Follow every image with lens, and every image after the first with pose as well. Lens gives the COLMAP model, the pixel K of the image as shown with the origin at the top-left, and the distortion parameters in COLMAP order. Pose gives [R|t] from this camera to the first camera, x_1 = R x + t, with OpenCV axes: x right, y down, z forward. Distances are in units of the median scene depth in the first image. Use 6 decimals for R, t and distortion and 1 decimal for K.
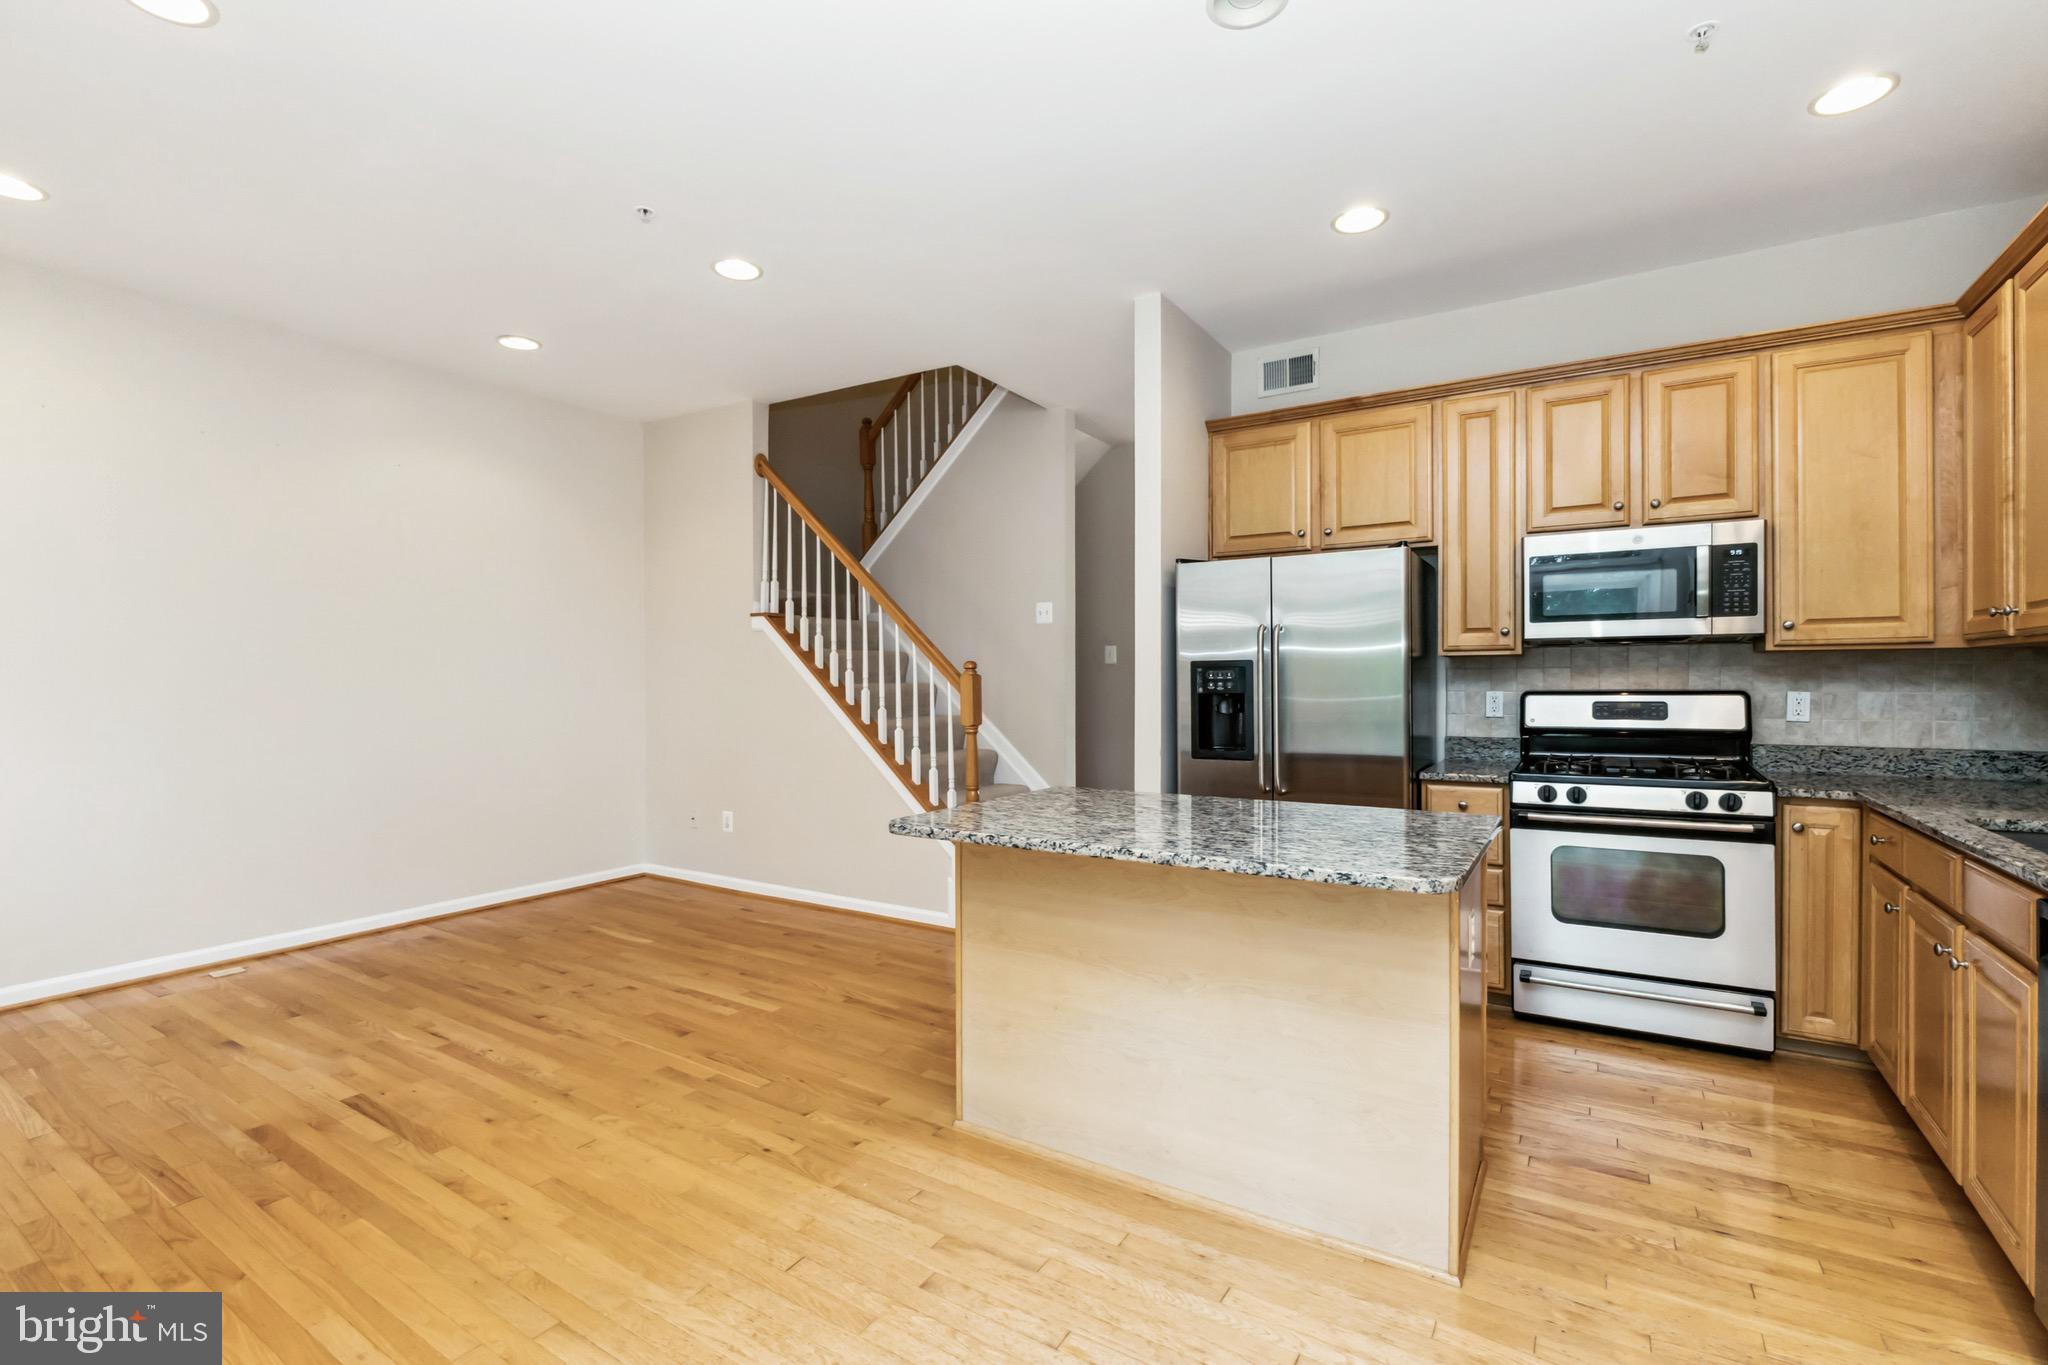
lens RADIAL K [[909.5, 0, 1011.6], [0, 909.5, 679.7], [0, 0, 1]] dist [0.001593, 0.000076]
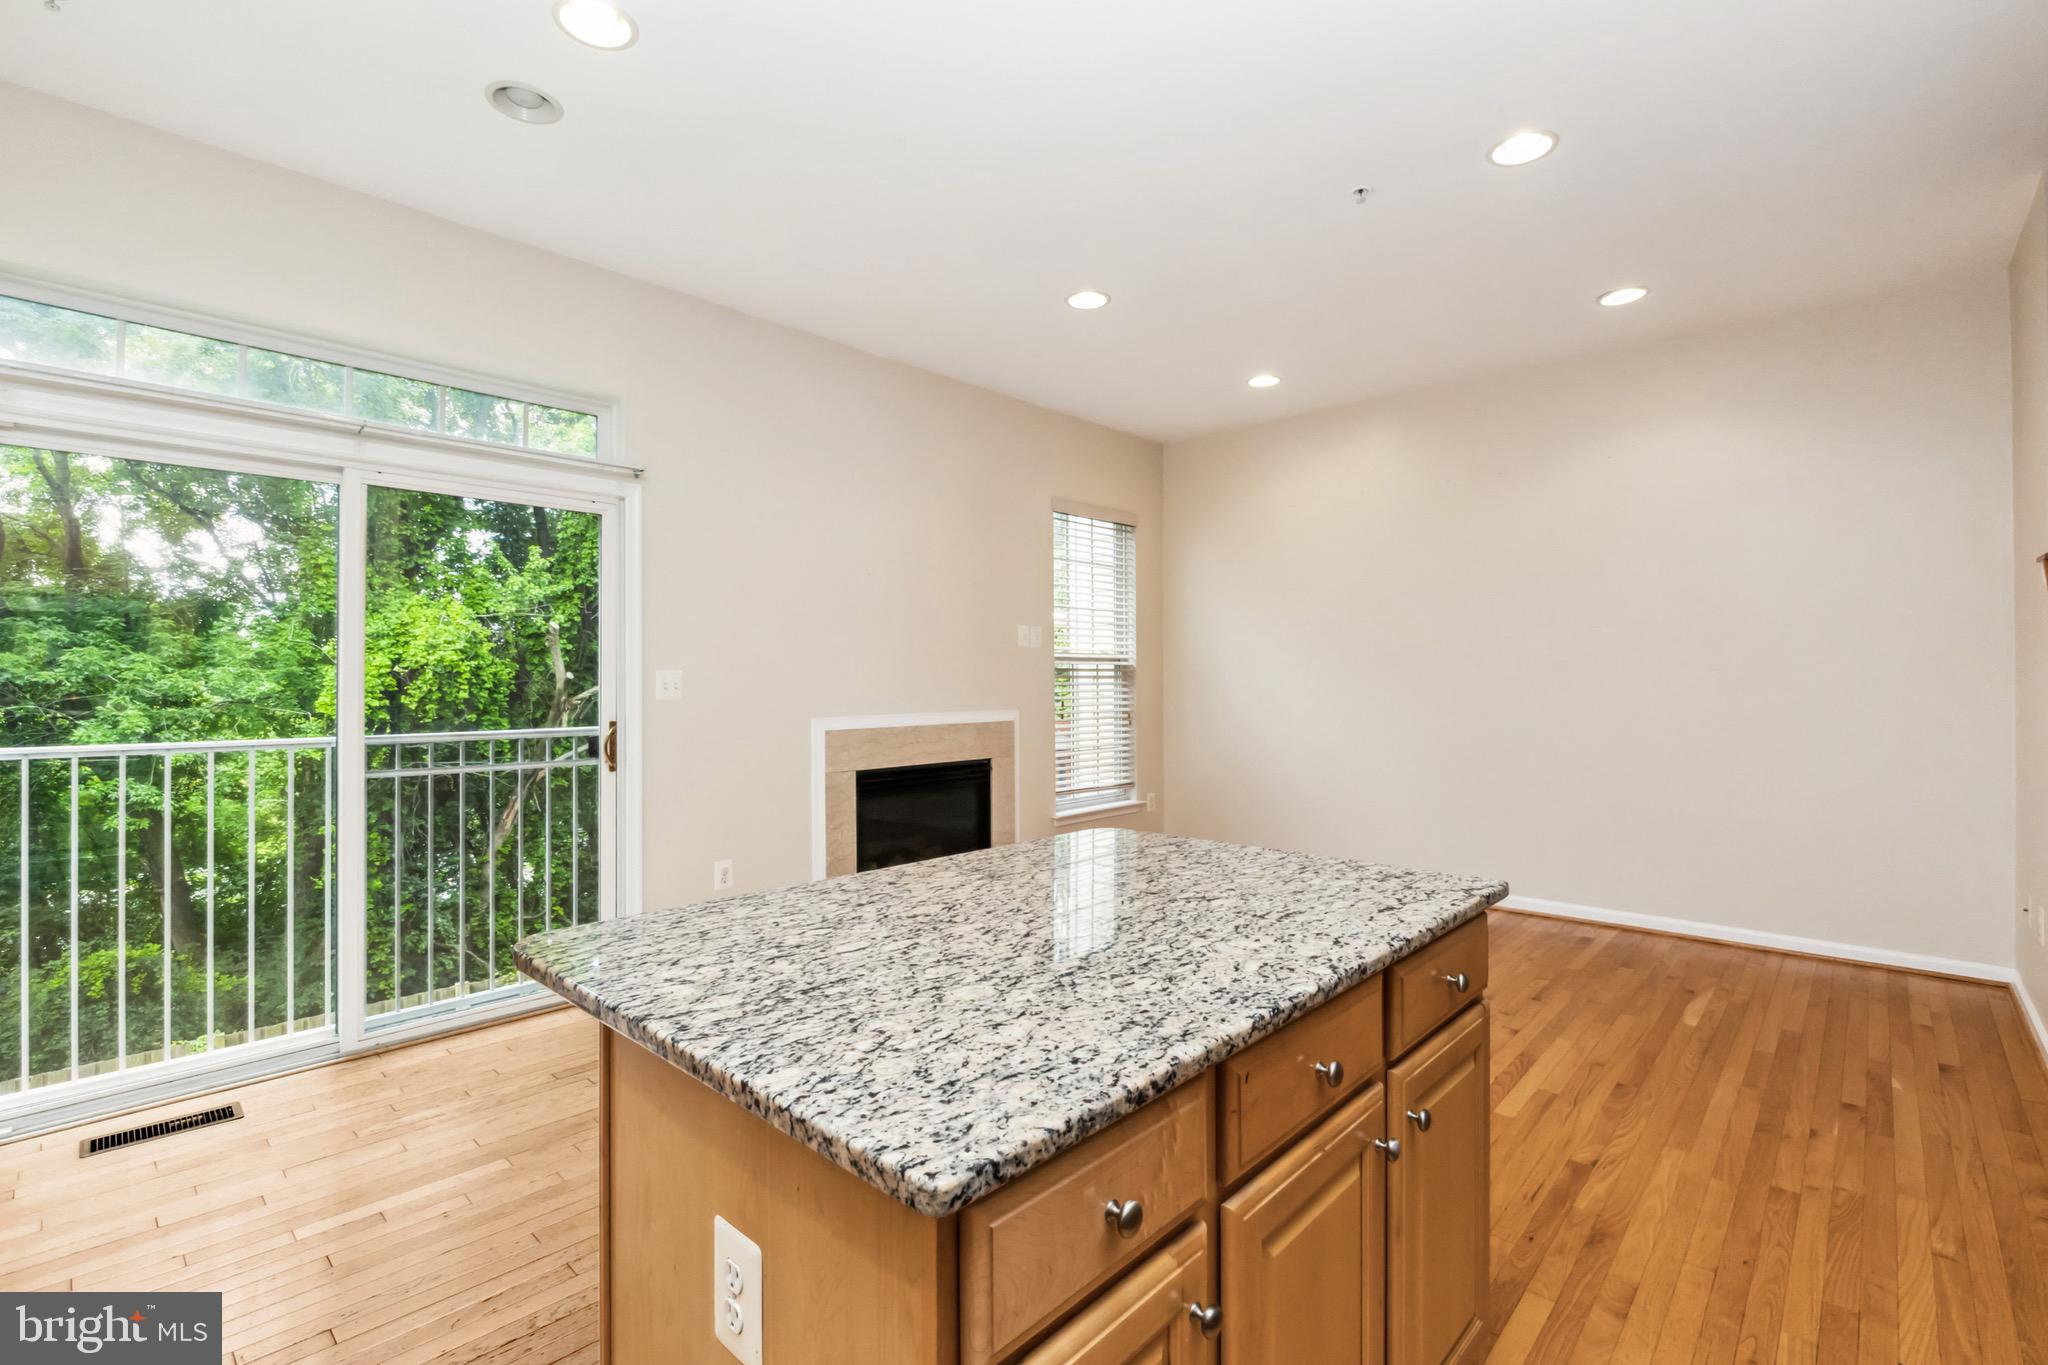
lens RADIAL K [[924.1, 0, 1011.3], [0, 924.1, 680.3], [0, 0, 1]] dist [-0.018995, 0.000094]
pose [[-0.191576, 0.008035, -0.981445, 0.546961], [0.003245, 0.999966, 0.007553, -0.004761], [0.981472, -0.001738, -0.191596, 0.720280]]
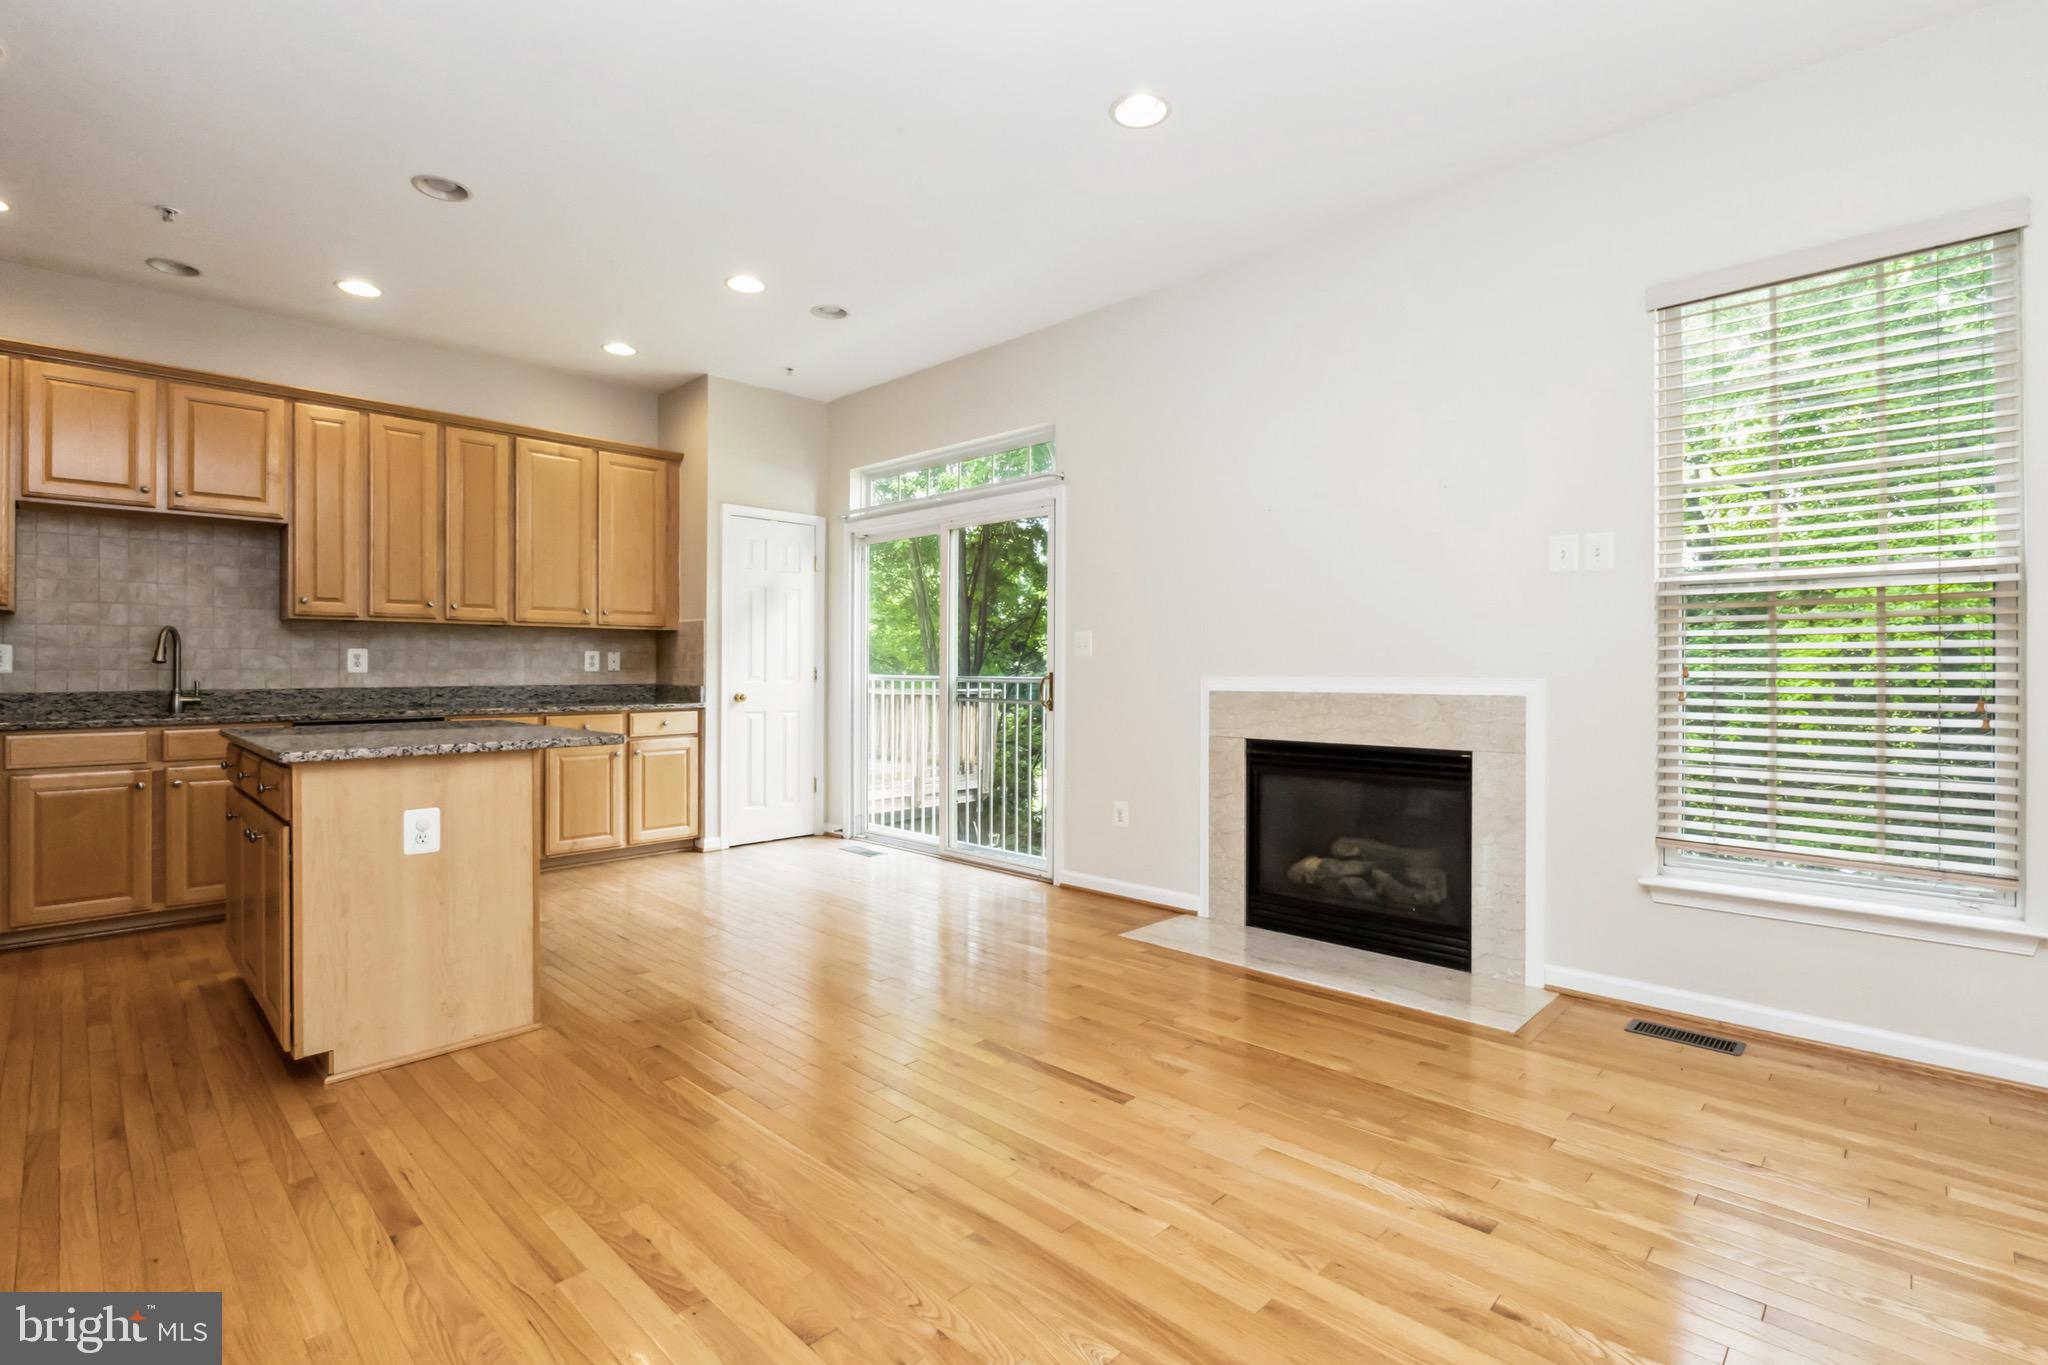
lens RADIAL K [[940.0, 0, 1024.0], [0, 940.0, 682.5], [0, 0, 1]] dist [-0.019084, 0.000070]
pose [[-0.979239, 0.001625, 0.202704, -0.619679], [0.004539, 0.999893, 0.013912, 0.043530], [-0.202660, 0.014544, -0.979141, 1.427048]]
